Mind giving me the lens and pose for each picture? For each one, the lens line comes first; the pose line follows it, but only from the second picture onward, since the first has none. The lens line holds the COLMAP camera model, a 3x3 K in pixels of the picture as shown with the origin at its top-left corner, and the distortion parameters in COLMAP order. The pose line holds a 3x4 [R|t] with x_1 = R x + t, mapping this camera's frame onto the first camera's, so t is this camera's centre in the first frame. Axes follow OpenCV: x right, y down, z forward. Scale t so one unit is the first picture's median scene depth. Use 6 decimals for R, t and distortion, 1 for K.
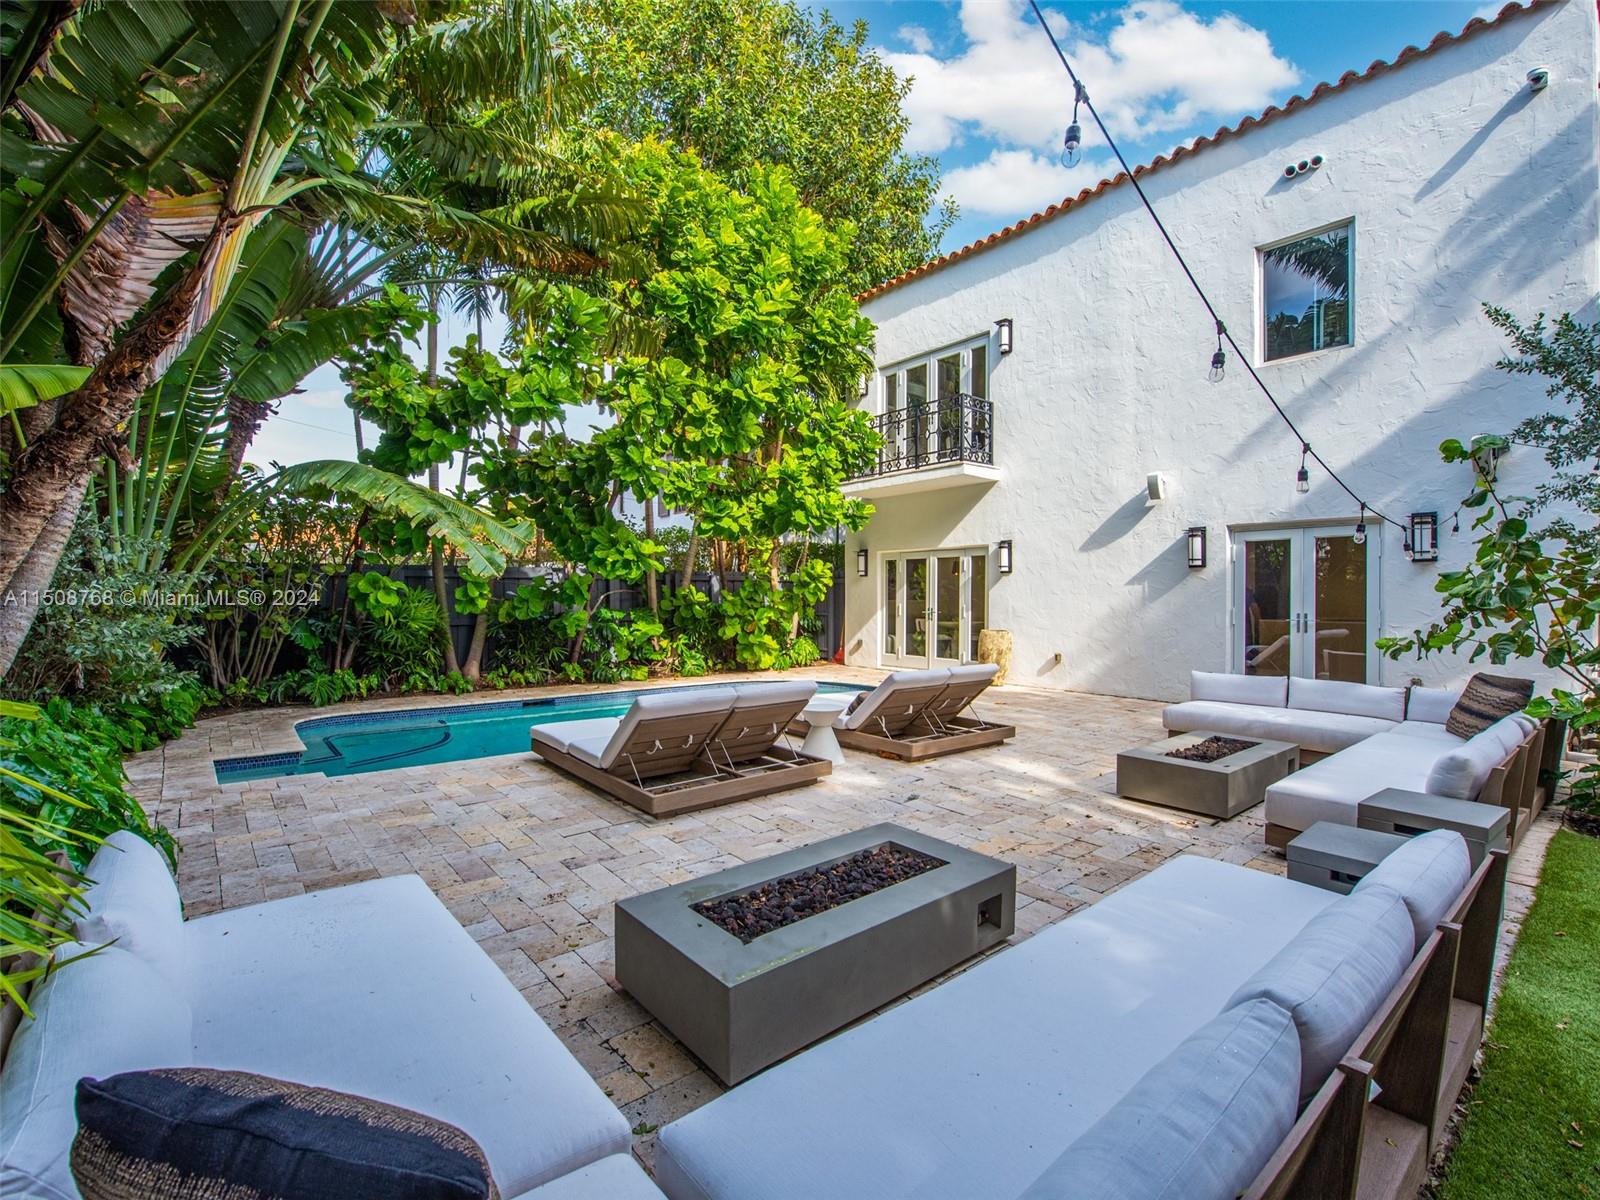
lens RADIAL K [[712.5, 0, 805.5], [0, 712.5, 600.6], [0, 0, 1]] dist [-0.014554, -0.002656]
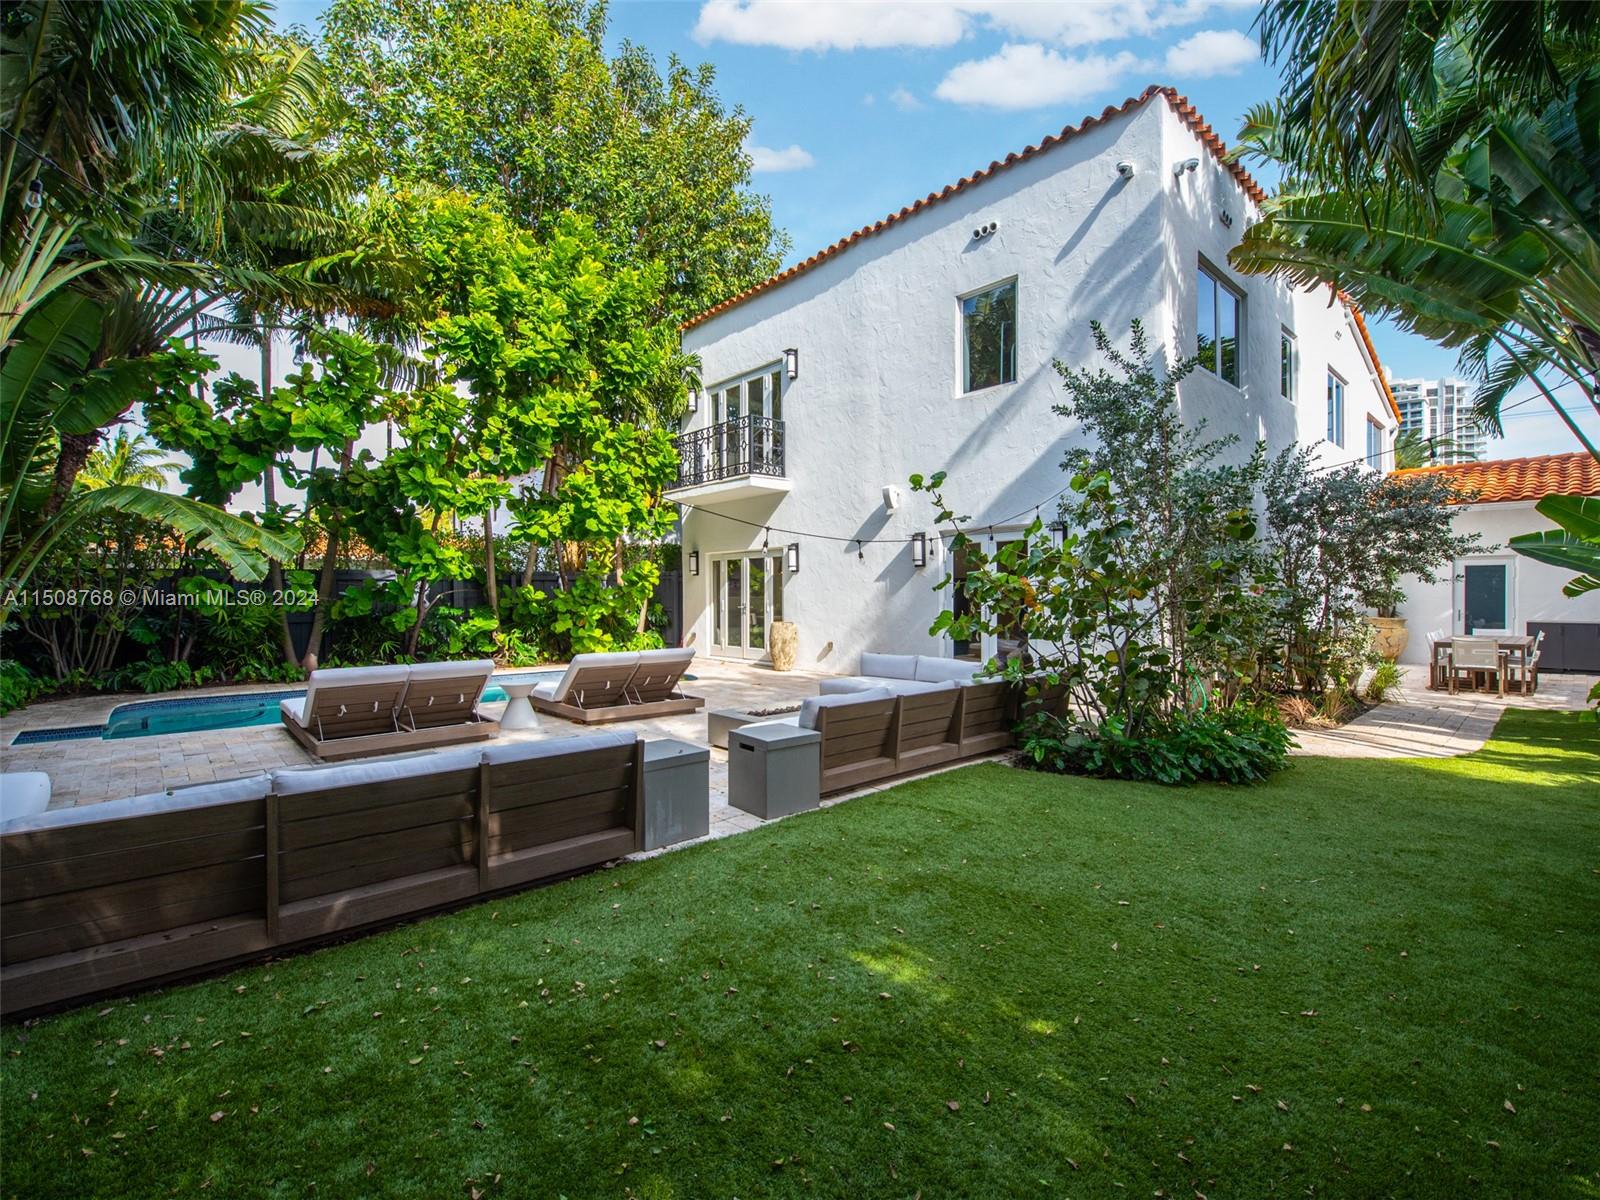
lens RADIAL K [[712.5, 0, 796.5], [0, 712.5, 600.4], [0, 0, 1]] dist [-0.014554, -0.002656]
pose [[0.999172, -0.008551, 0.039783, 0.276182], [0.008388, 0.999956, 0.004270, 0.002238], [-0.039818, -0.003932, 0.999199, -0.159847]]
